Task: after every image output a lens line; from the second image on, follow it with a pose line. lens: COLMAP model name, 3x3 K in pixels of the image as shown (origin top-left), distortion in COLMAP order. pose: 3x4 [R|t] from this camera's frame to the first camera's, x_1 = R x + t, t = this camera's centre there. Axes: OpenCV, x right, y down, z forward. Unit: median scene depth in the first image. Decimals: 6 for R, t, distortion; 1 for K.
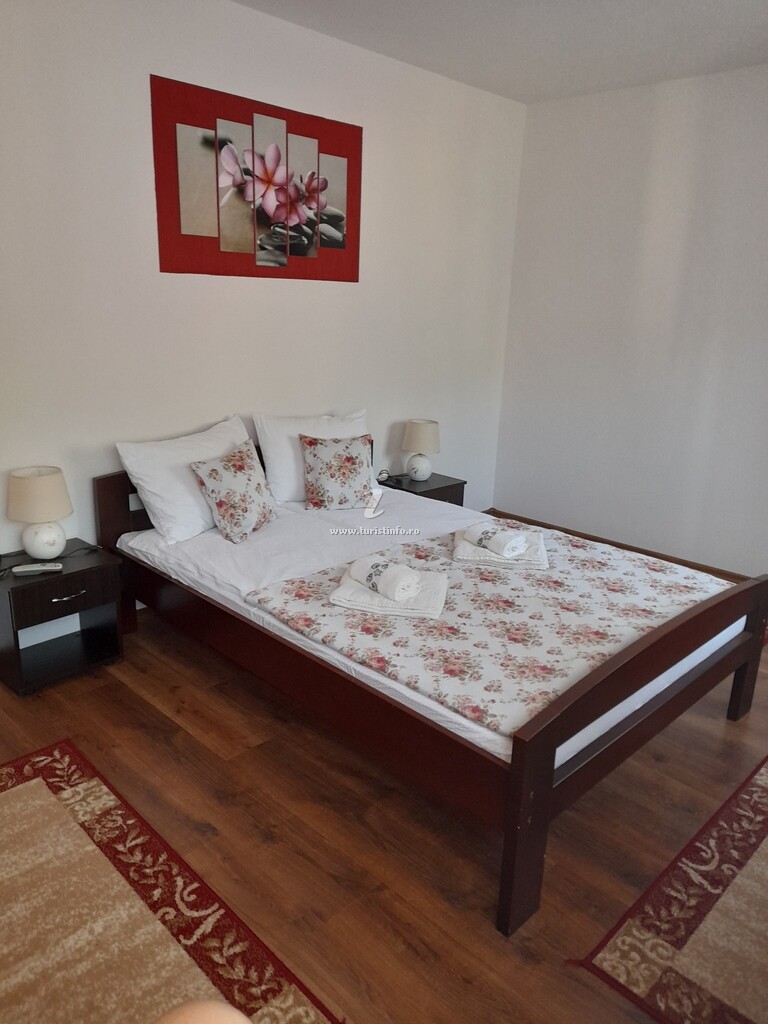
lens RADIAL K [[752.0, 0, 391.6], [0, 752.0, 516.0], [0, 0, 1]] dist [0.062782, -0.054688]
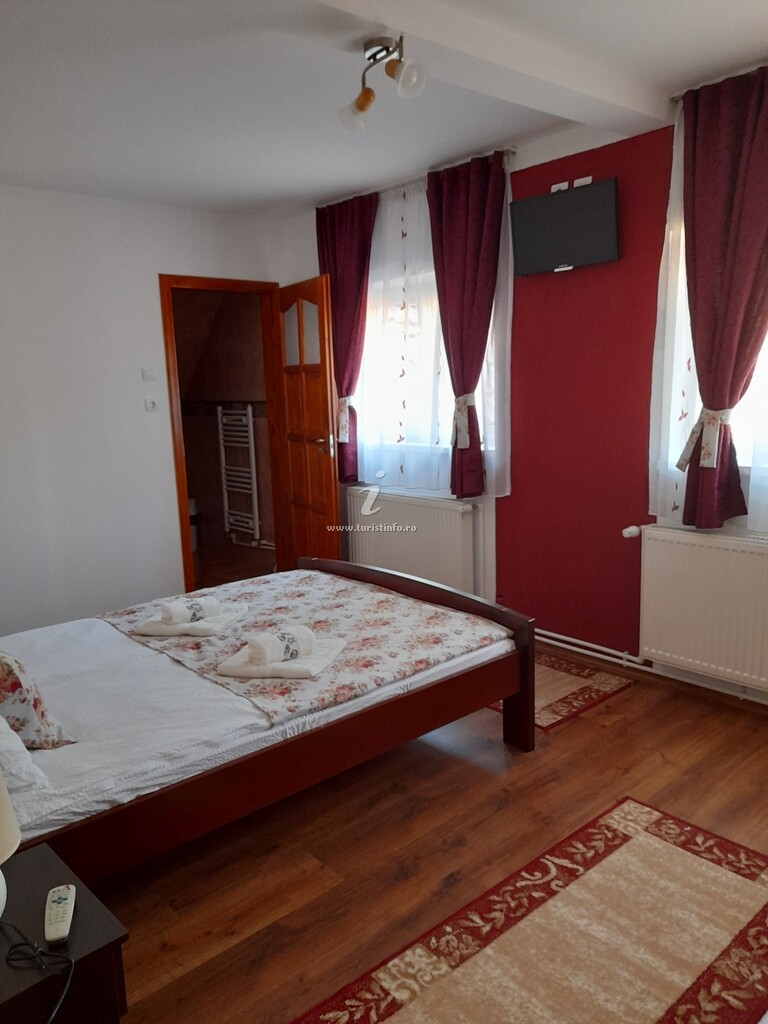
lens RADIAL K [[752.0, 0, 391.6], [0, 752.0, 516.0], [0, 0, 1]] dist [0.062782, -0.054688]
pose [[0.066482, -0.217470, 0.973800, -1.149596], [0.315746, 0.930391, 0.186219, -0.274511], [-0.946512, 0.295094, 0.130520, 0.783417]]
